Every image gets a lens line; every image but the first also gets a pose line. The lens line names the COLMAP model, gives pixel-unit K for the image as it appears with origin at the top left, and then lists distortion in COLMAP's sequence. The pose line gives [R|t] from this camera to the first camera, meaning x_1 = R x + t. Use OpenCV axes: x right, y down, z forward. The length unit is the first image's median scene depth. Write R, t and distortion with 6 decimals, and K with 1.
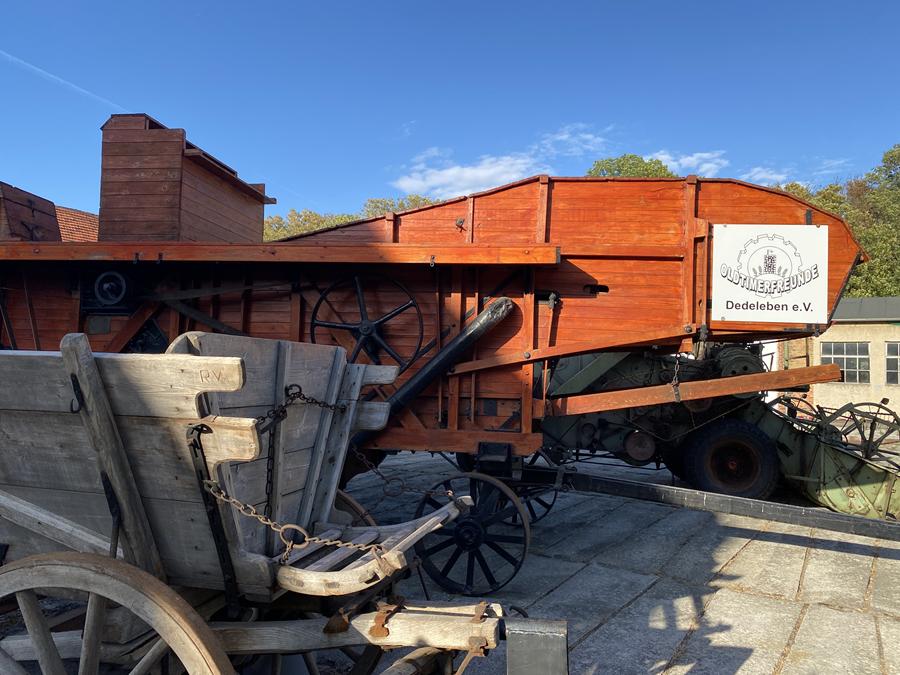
lens RADIAL K [[684.2, 0, 445.4], [0, 684.2, 322.1], [0, 0, 1]] dist [0.008782, -0.006941]
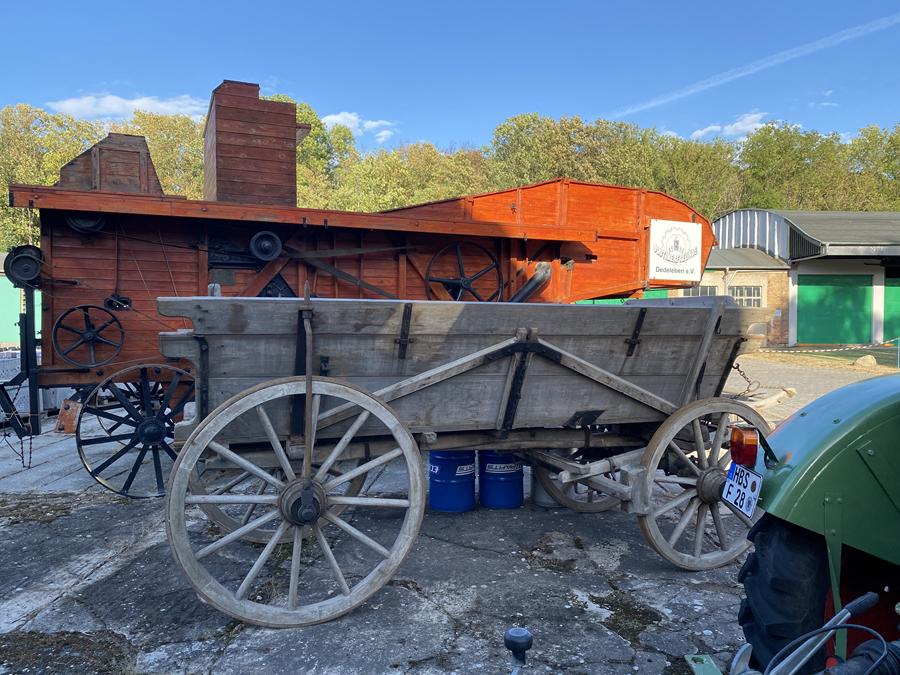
lens RADIAL K [[684.2, 0, 451.6], [0, 684.2, 335.7], [0, 0, 1]] dist [0.008782, -0.006941]
pose [[0.849815, -0.036936, 0.525785, -0.856107], [-0.019589, 0.994639, 0.101533, -0.023341], [-0.526717, -0.096584, 0.844536, -0.144100]]
